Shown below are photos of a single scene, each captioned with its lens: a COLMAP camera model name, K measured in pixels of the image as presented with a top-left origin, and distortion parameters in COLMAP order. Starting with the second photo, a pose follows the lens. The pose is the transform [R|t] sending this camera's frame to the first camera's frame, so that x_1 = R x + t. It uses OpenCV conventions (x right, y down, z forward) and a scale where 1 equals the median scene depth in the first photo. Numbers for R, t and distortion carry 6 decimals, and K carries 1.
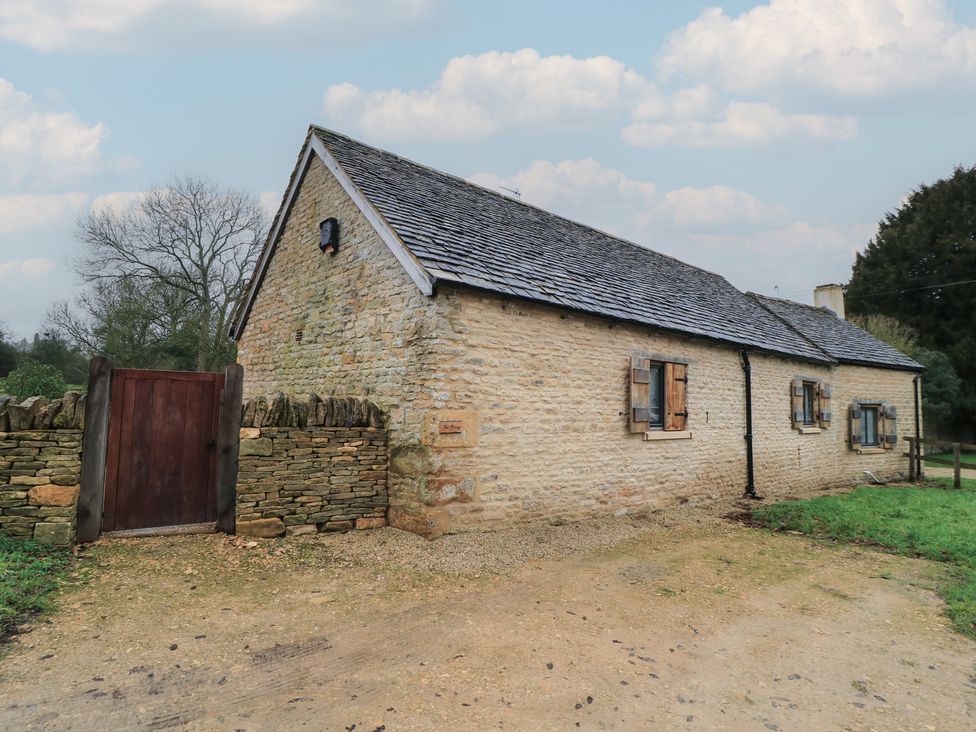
lens RADIAL K [[562.8, 0, 488.0], [0, 562.8, 366.0], [0, 0, 1]] dist [-0.009524, -0.002038]
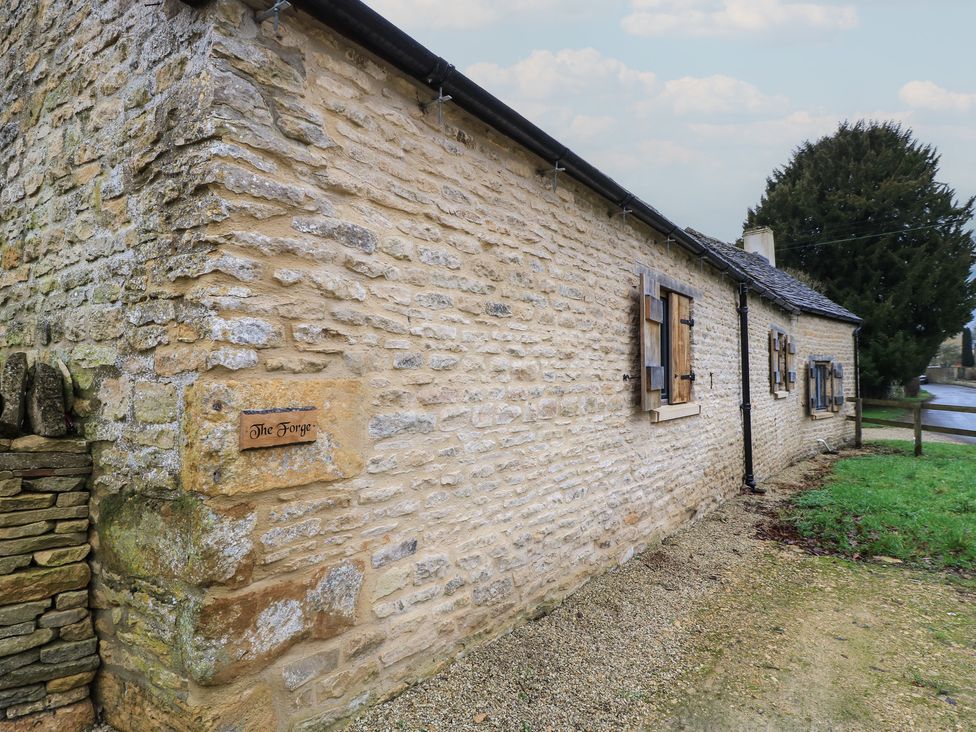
lens RADIAL K [[562.8, 0, 488.0], [0, 562.8, 366.0], [0, 0, 1]] dist [-0.009524, -0.002038]
pose [[0.974169, -0.026453, 0.224267, -0.017222], [0.015726, 0.998651, 0.049480, 0.048862], [-0.225274, -0.044675, 0.973271, 0.547893]]
